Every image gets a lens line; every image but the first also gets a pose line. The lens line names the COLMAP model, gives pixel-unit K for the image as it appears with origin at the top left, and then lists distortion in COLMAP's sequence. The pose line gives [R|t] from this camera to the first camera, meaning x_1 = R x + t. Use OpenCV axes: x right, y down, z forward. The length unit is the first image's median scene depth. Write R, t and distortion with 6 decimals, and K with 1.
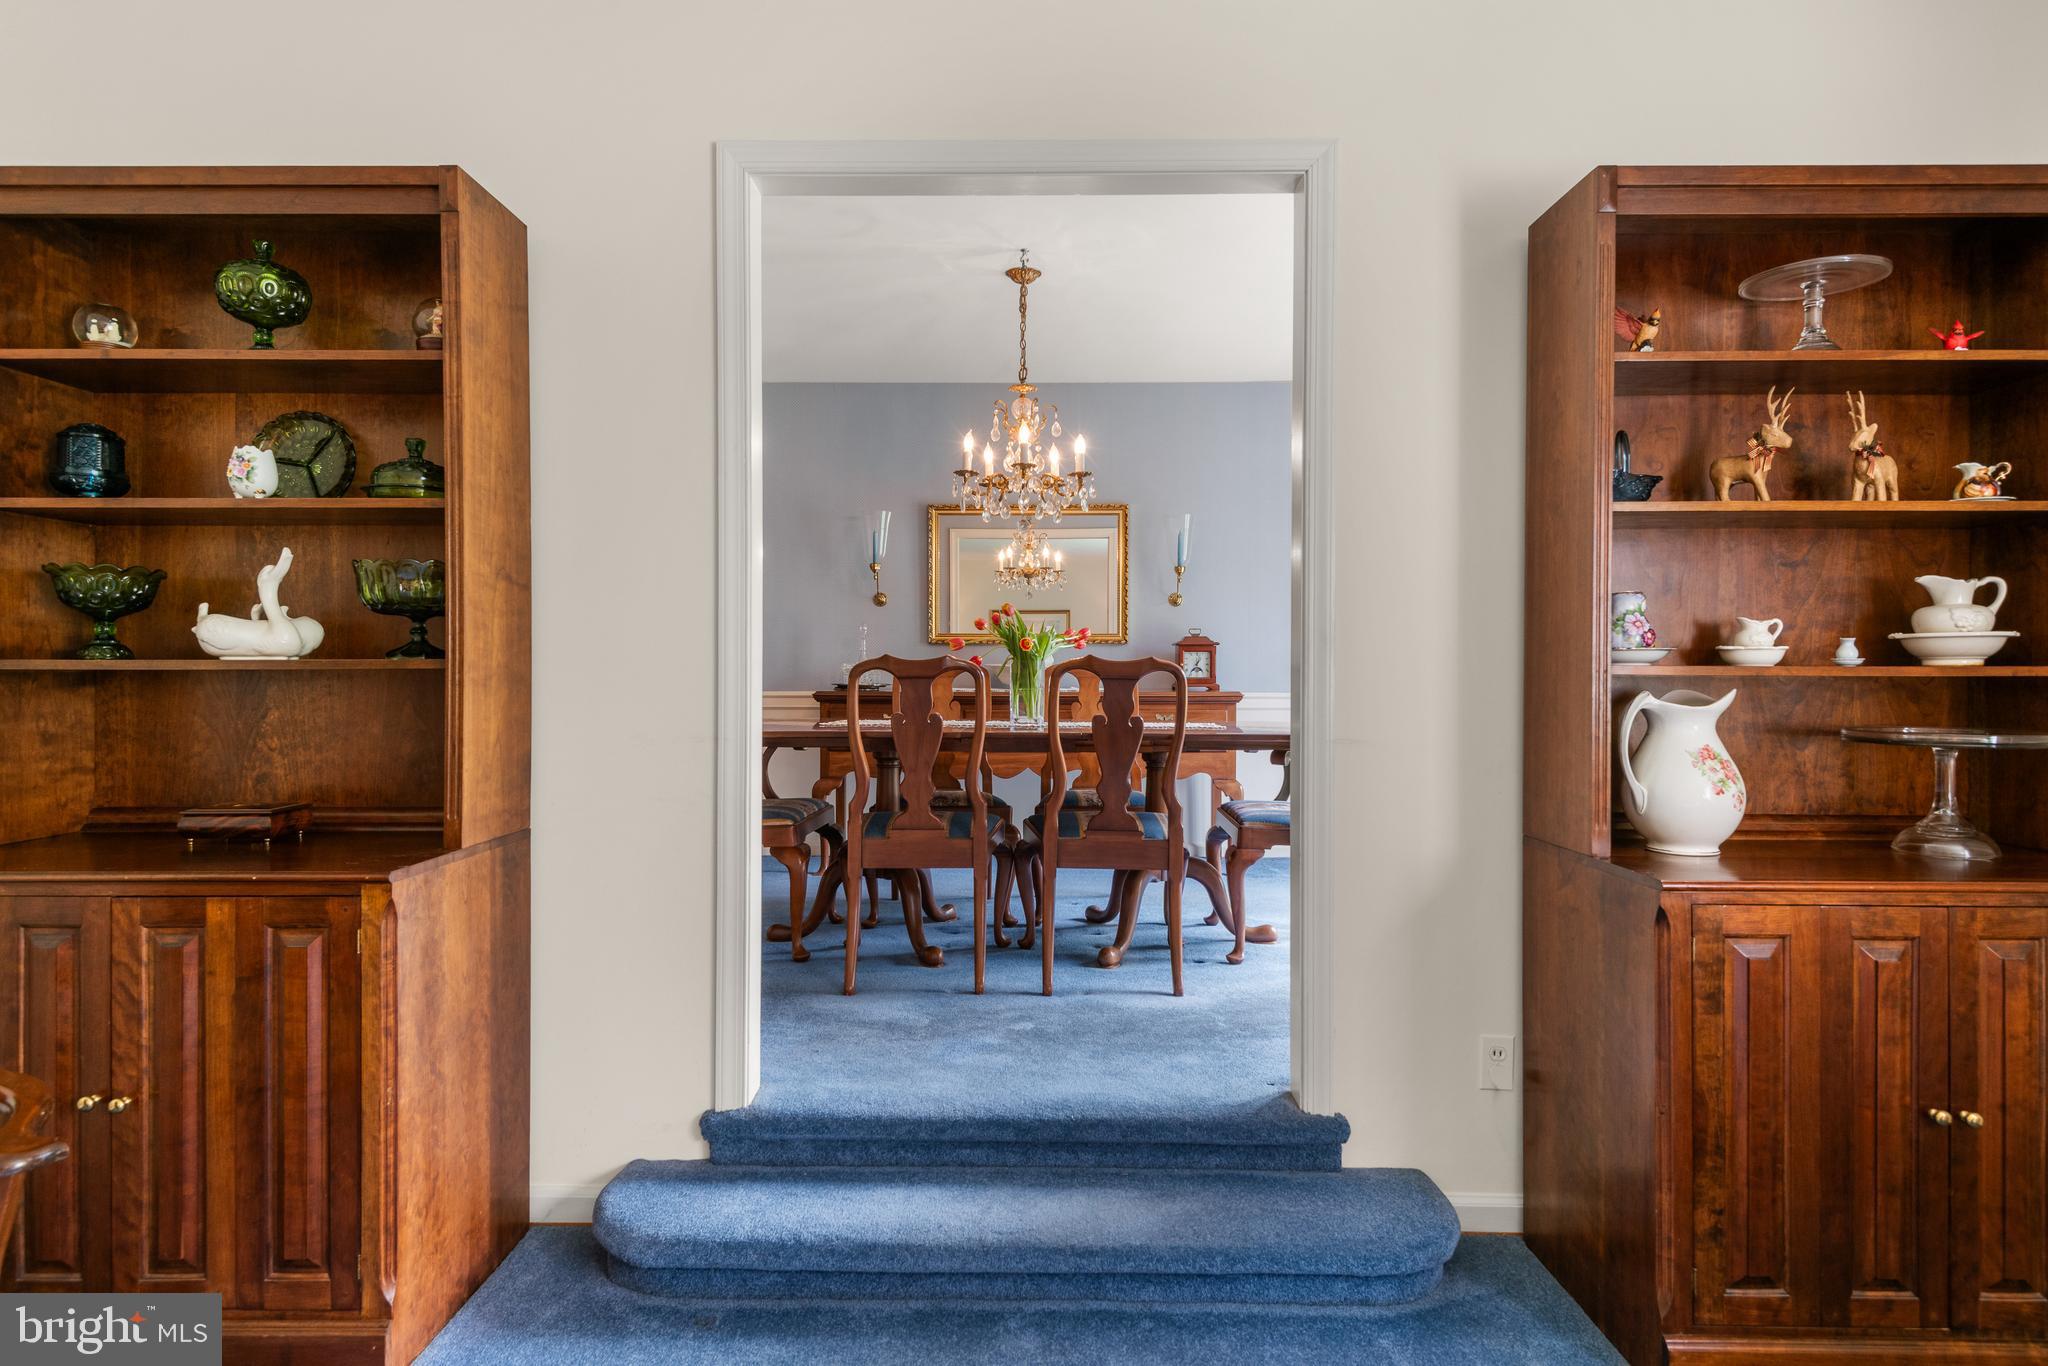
lens RADIAL K [[1133.3, 0, 1023.8], [0, 1133.3, 678.6], [0, 0, 1]] dist [0.014069, -0.000587]
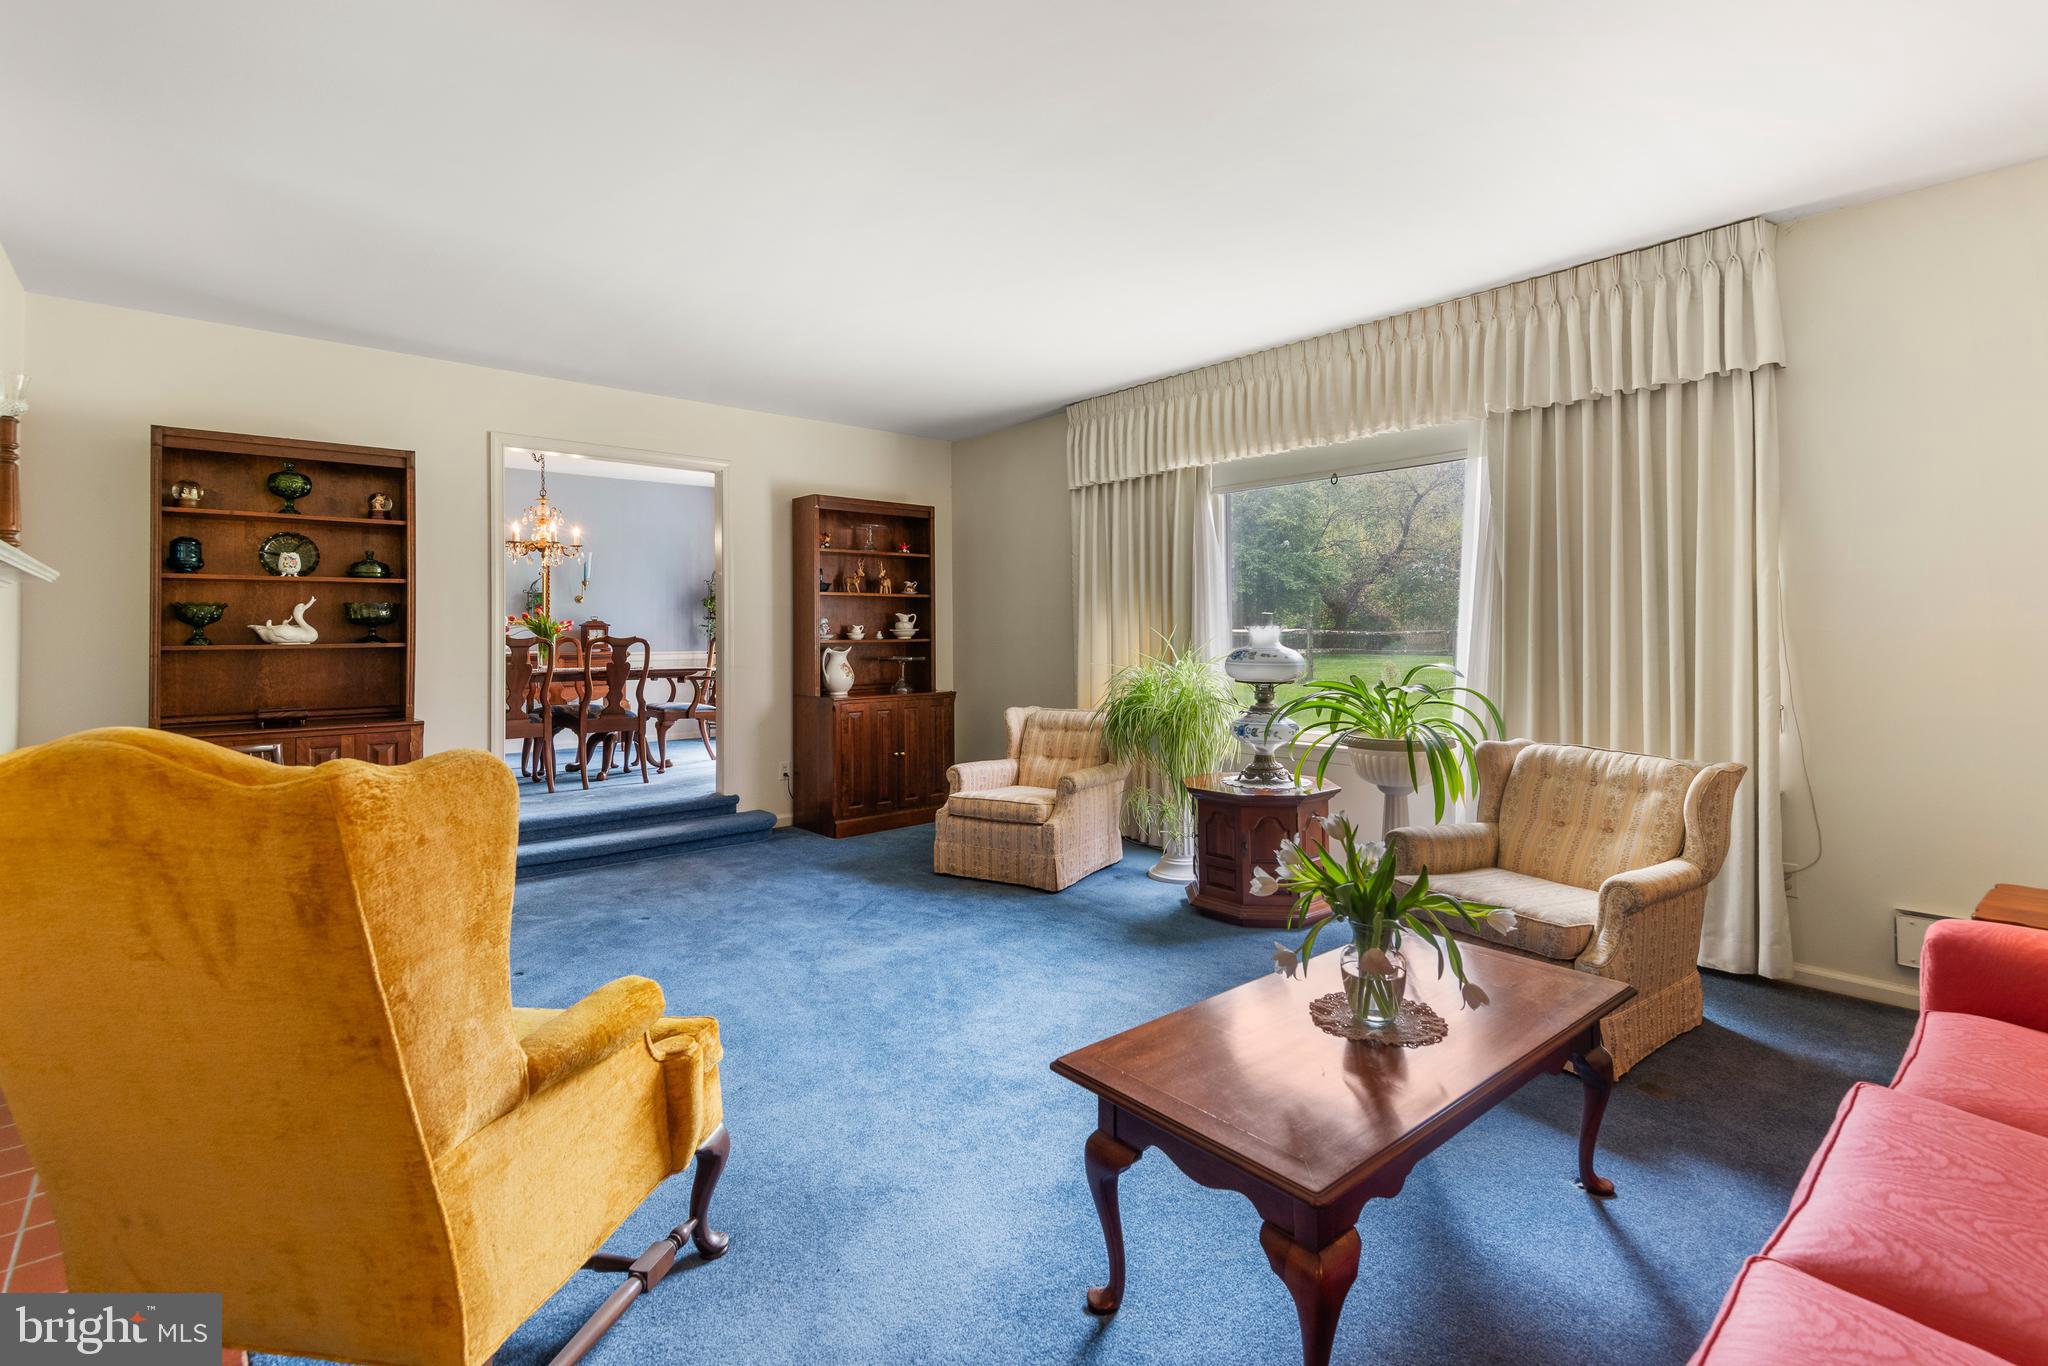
lens RADIAL K [[936.3, 0, 1029.0], [0, 936.3, 630.3], [0, 0, 1]] dist [0.023745, -0.013012]
pose [[0.746992, -0.004572, 0.664818, -0.830765], [0.011716, 0.999912, -0.006288, -0.014952], [-0.664730, 0.012486, 0.746979, -1.427845]]
